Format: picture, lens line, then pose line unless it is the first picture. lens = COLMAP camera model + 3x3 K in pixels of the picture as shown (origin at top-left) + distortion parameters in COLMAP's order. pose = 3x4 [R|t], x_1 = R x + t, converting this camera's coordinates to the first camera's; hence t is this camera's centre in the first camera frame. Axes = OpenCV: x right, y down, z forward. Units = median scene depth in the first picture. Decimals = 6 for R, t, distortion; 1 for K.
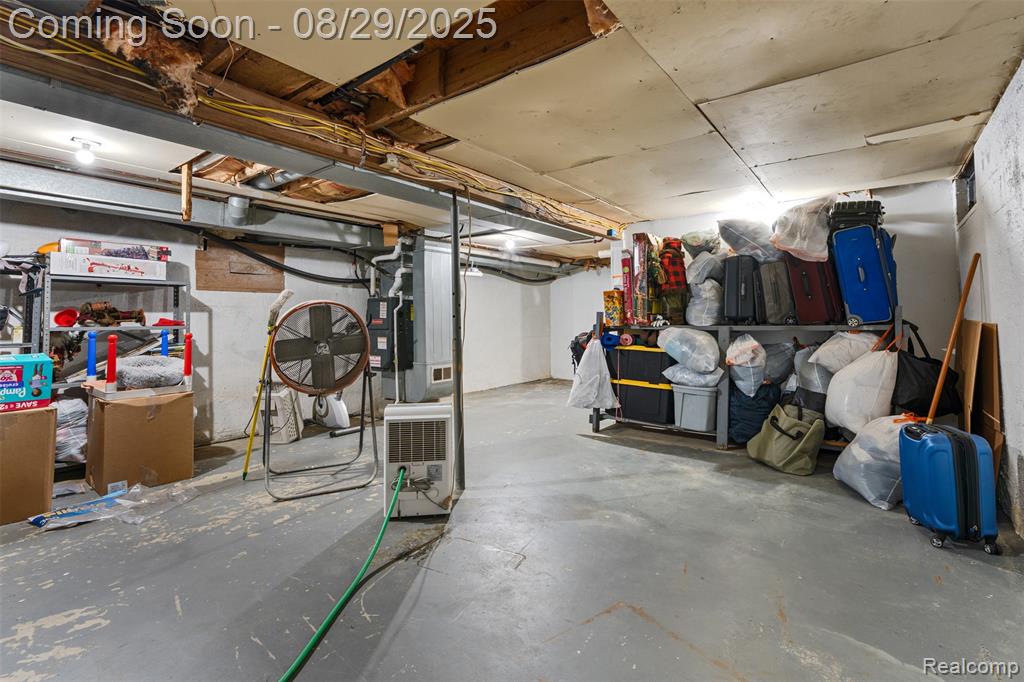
lens RADIAL K [[460.3, 0, 514.6], [0, 460.3, 335.4], [0, 0, 1]] dist [-0.011501, 0.001421]
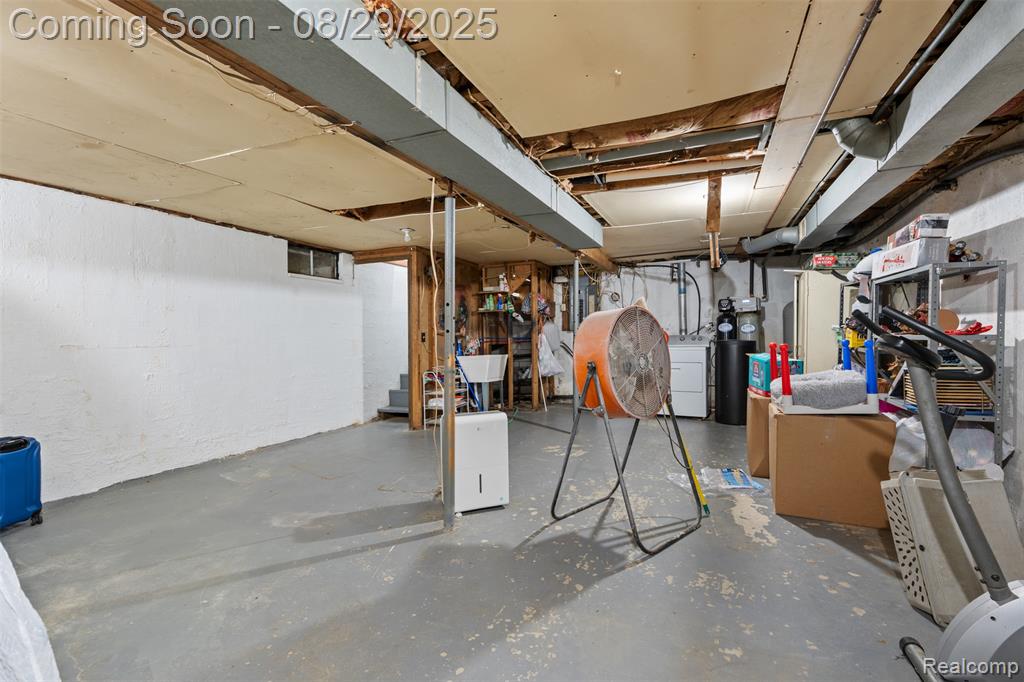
lens RADIAL K [[460.3, 0, 514.6], [0, 460.3, 335.4], [0, 0, 1]] dist [-0.011501, 0.001421]
pose [[-0.965683, 0.023491, -0.258658, -0.024000], [0.012635, 0.998971, 0.043555, -0.077537], [0.259415, 0.038792, -0.964987, 2.038795]]
